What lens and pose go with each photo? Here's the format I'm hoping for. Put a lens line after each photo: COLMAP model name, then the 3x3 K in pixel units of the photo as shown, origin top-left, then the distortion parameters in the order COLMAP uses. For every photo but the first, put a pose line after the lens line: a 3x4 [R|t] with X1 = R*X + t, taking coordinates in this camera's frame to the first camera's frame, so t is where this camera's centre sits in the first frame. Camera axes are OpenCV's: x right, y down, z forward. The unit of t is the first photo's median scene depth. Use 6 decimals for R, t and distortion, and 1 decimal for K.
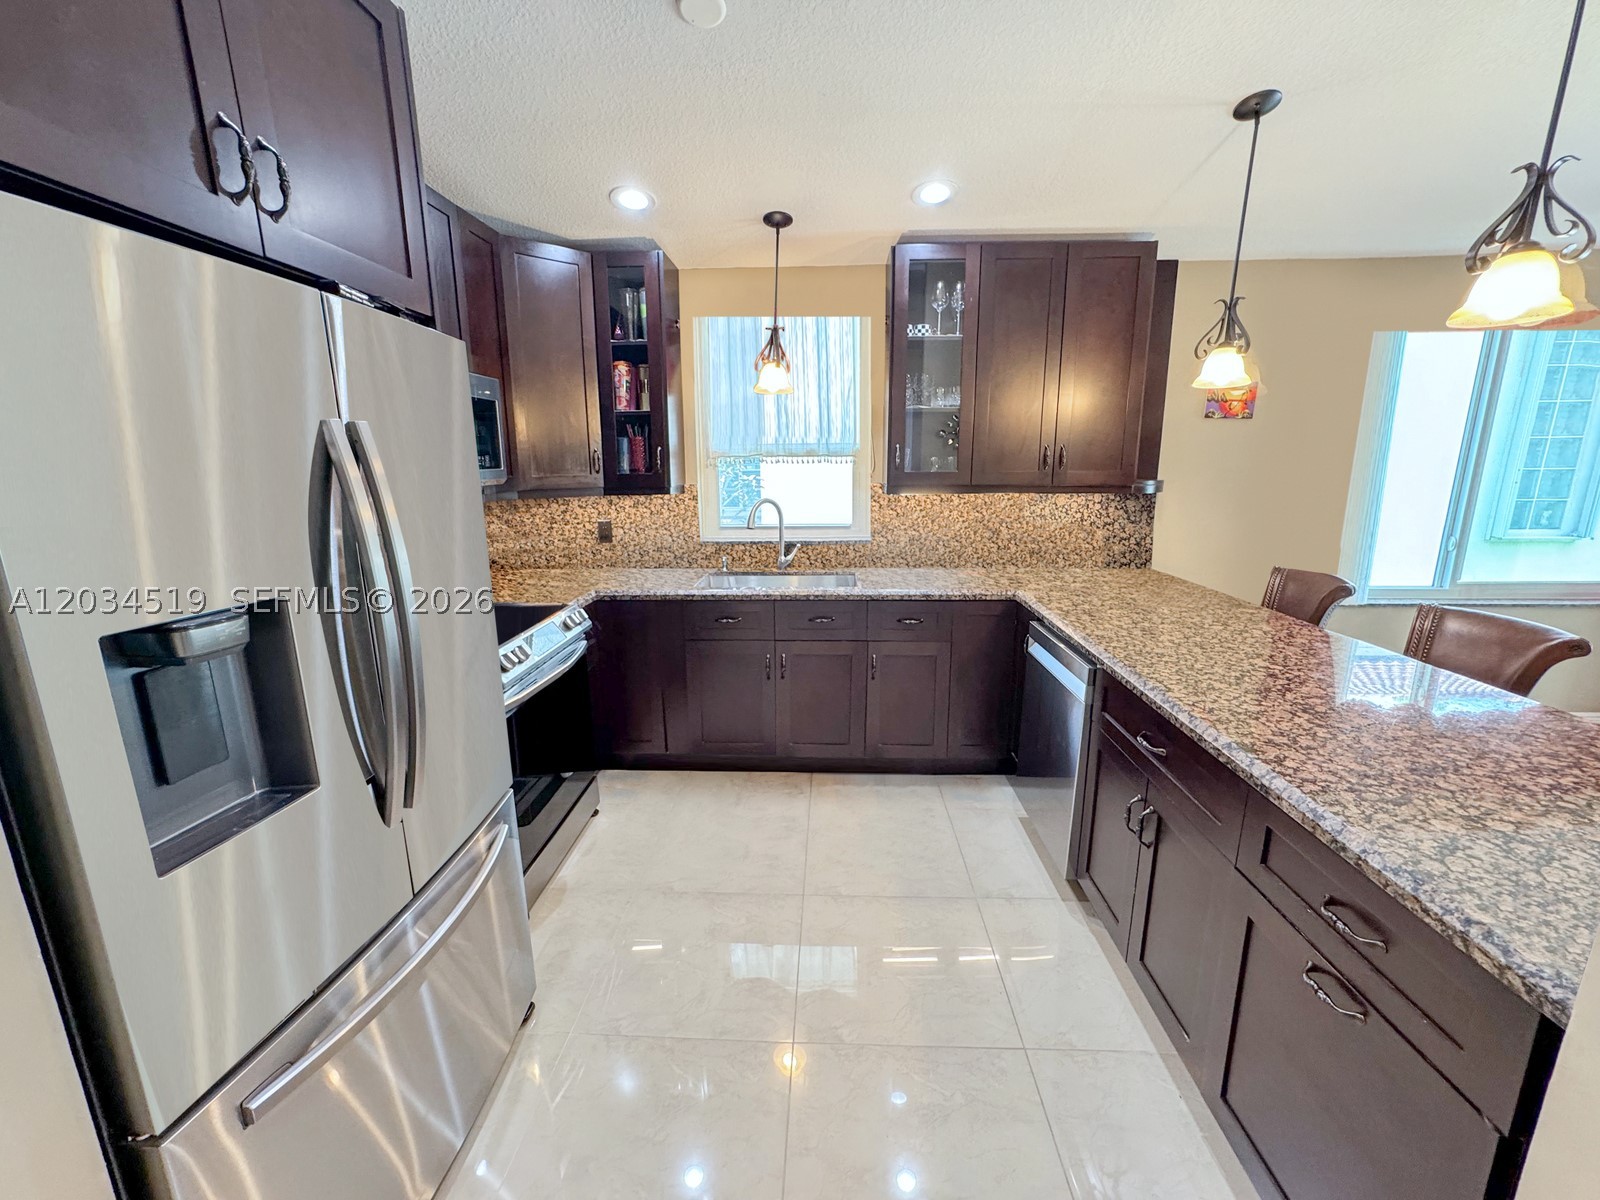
lens RADIAL K [[651.0, 0, 799.5], [0, 651.0, 597.9], [0, 0, 1]] dist [-0.032067, 0.013335]
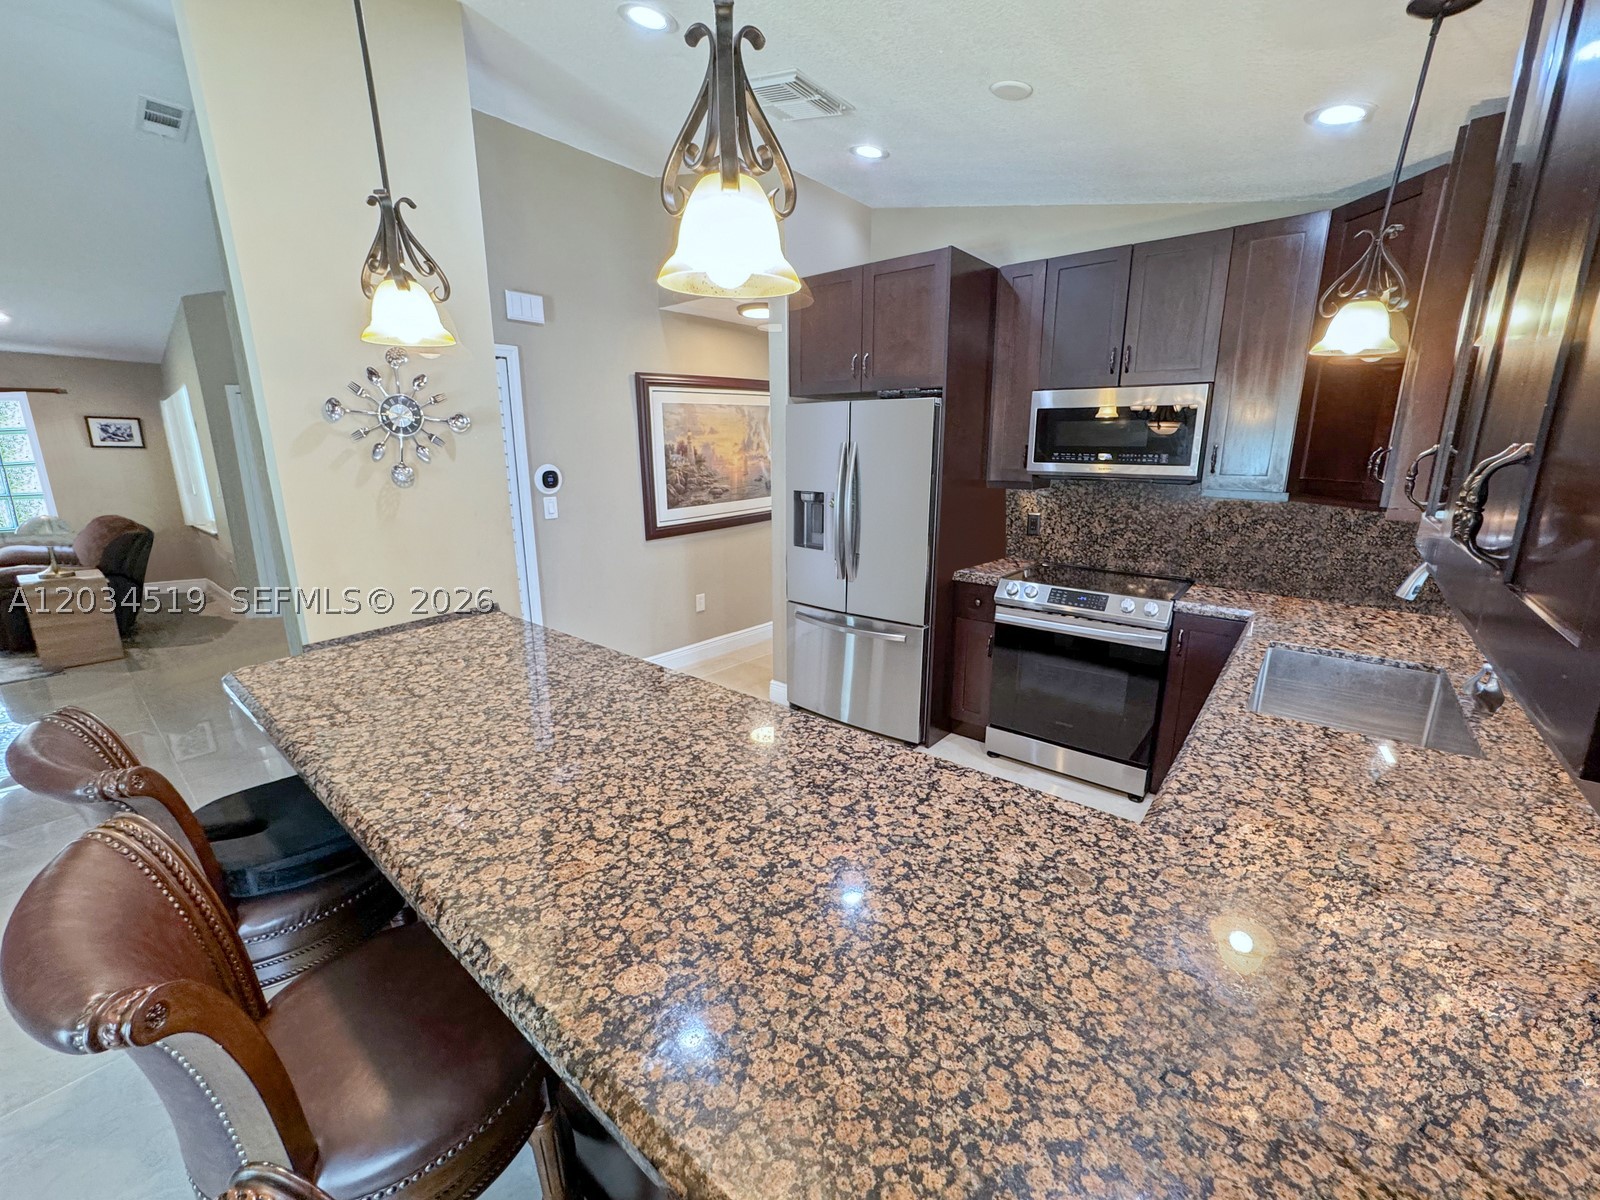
lens RADIAL K [[651.0, 0, 801.5], [0, 651.0, 599.2], [0, 0, 1]] dist [-0.032067, 0.013335]
pose [[-0.598238, 0.193367, -0.777637, 0.818326], [-0.164557, 0.920119, 0.355391, -0.267688], [0.784240, 0.340574, -0.518630, 1.105184]]
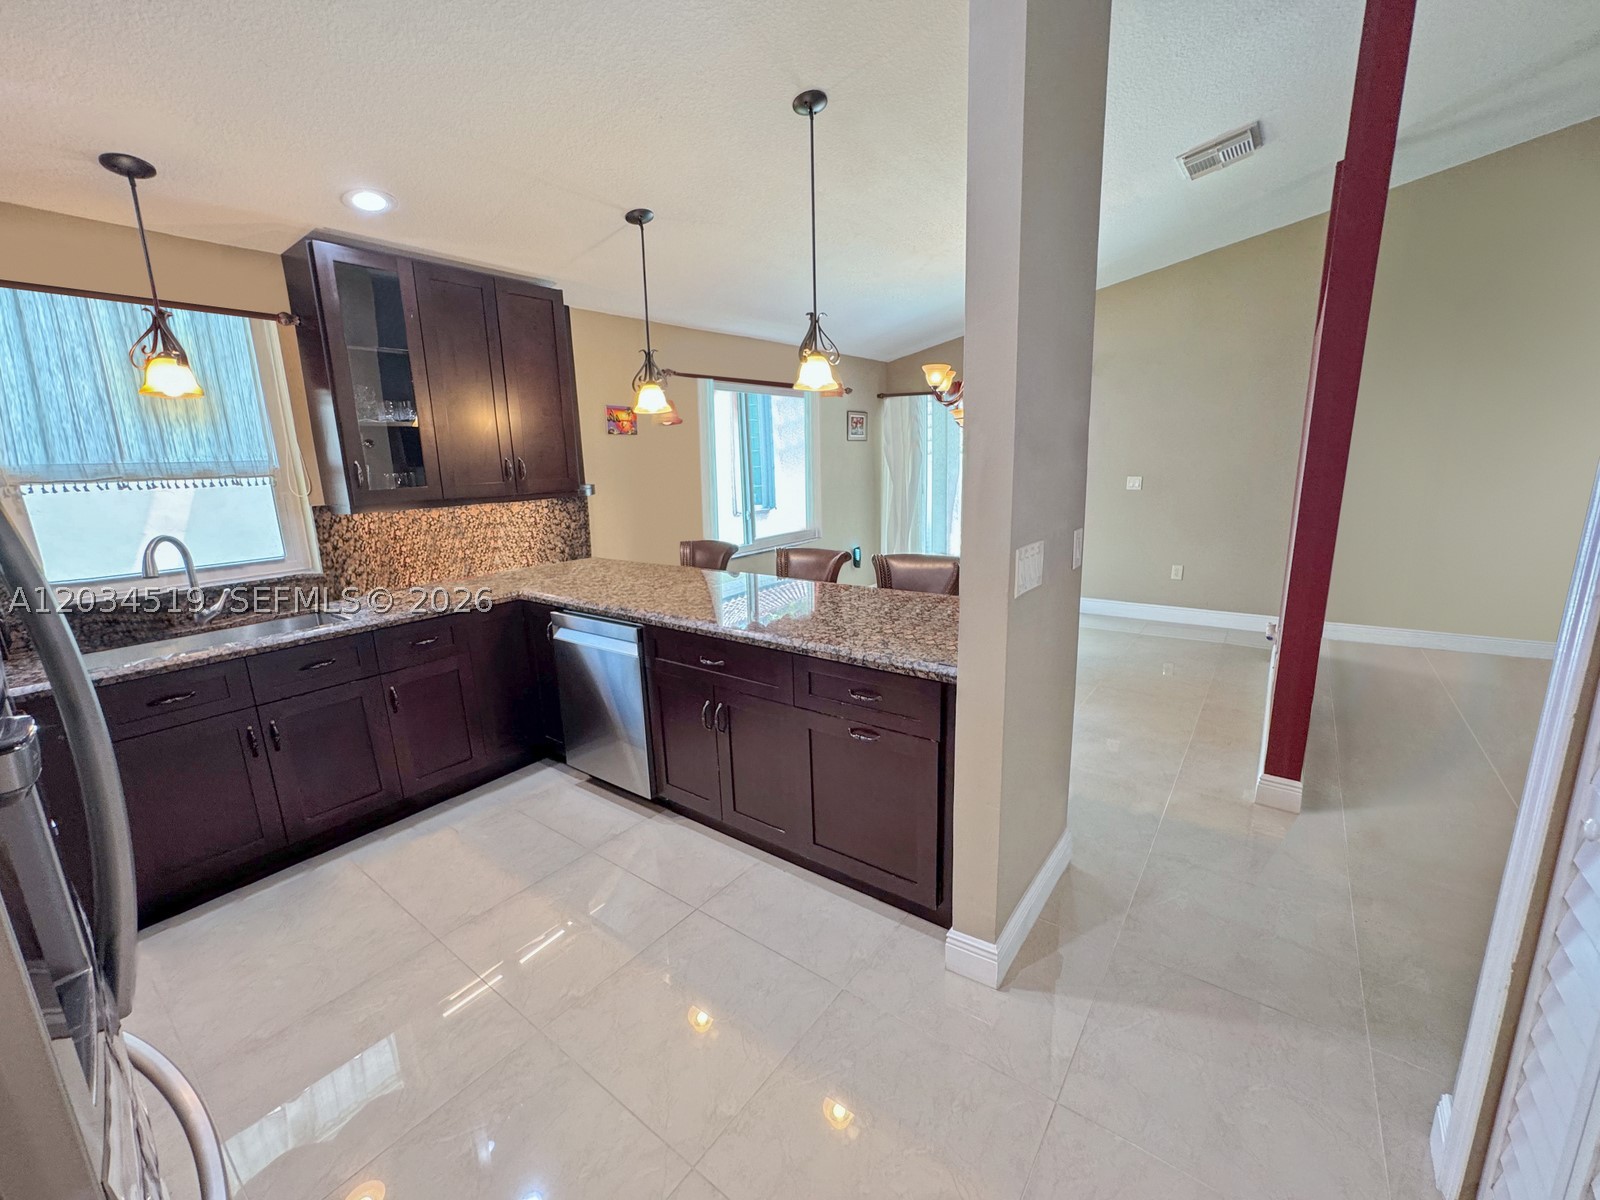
lens RADIAL K [[651.0, 0, 798.0], [0, 651.0, 598.8], [0, 0, 1]] dist [-0.032067, 0.013335]
pose [[0.561366, -0.187472, 0.806054, -0.316288], [0.199953, 0.975872, 0.087713, 0.000490], [-0.803049, 0.111934, 0.585307, -0.016495]]
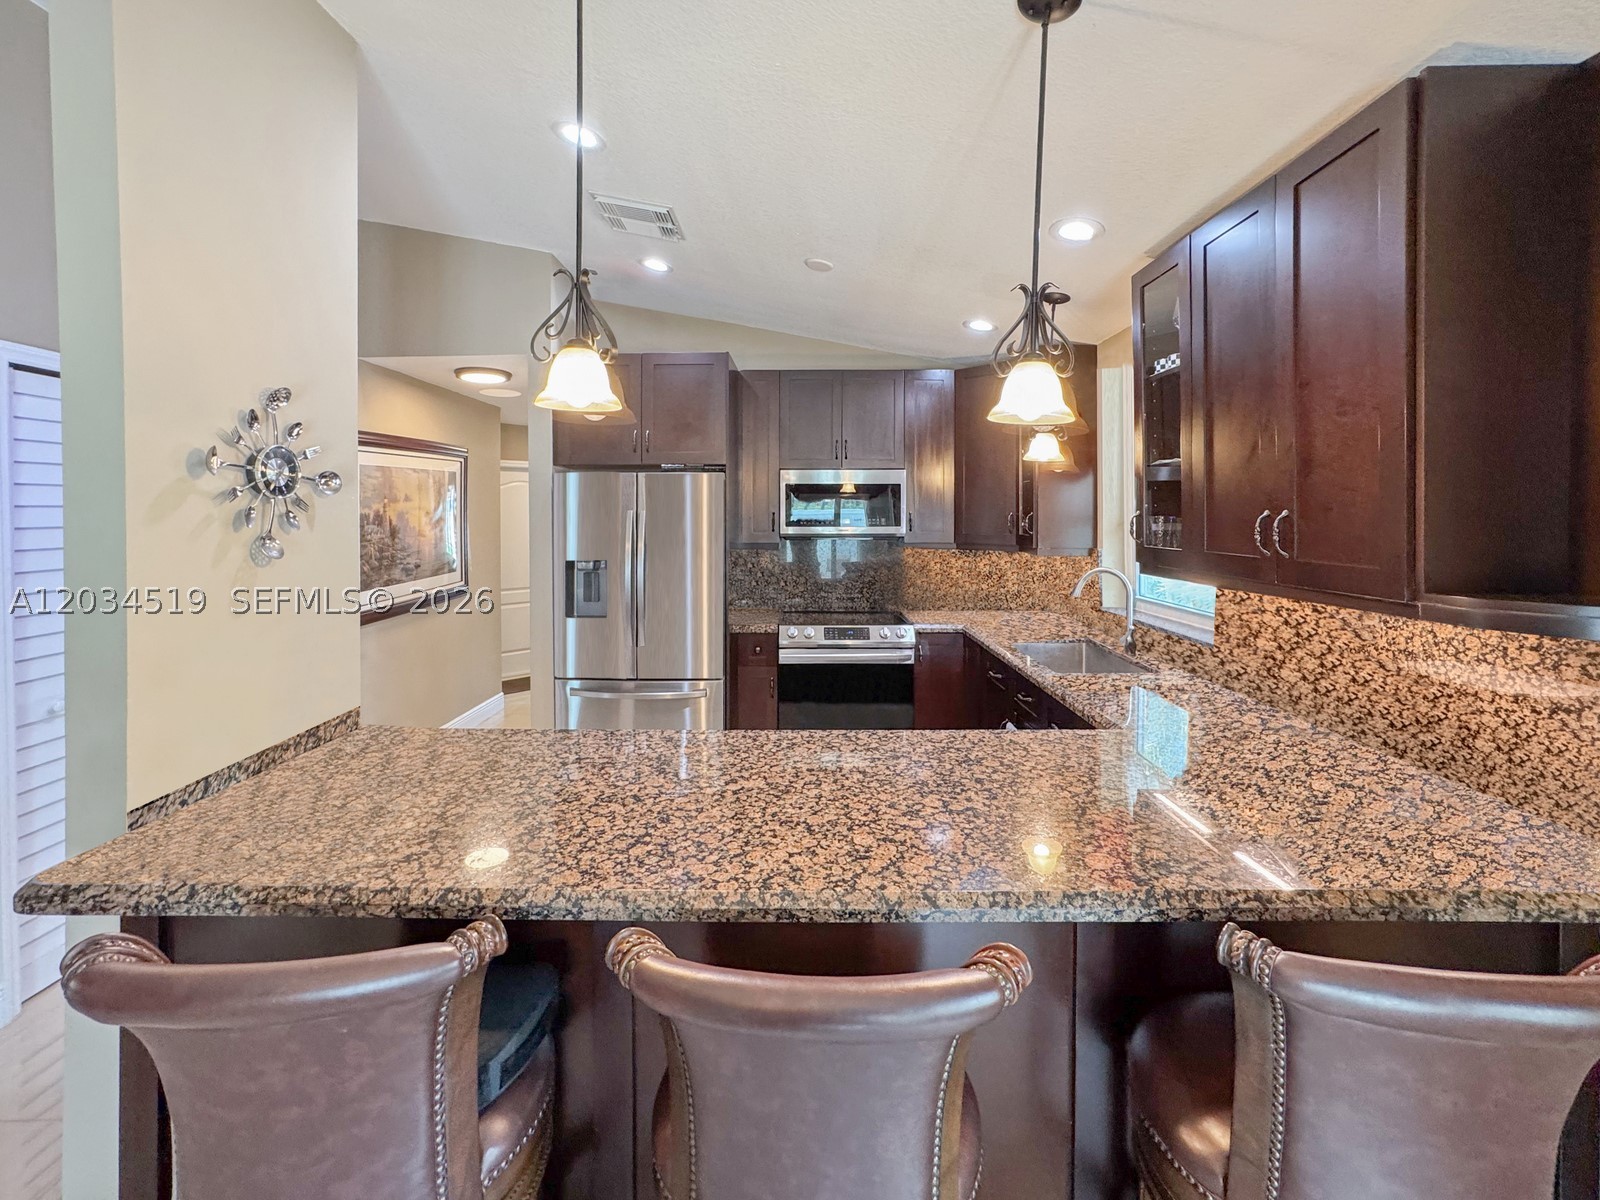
lens RADIAL K [[679.8, 0, 799.0], [0, 679.8, 524.8], [0, 0, 1]] dist [-0.027972, 0.001335]
pose [[0.044473, 0.022883, -0.998748, 1.113363], [-0.210233, 0.977564, 0.013036, -0.172661], [0.976639, 0.209390, 0.048286, 0.673612]]
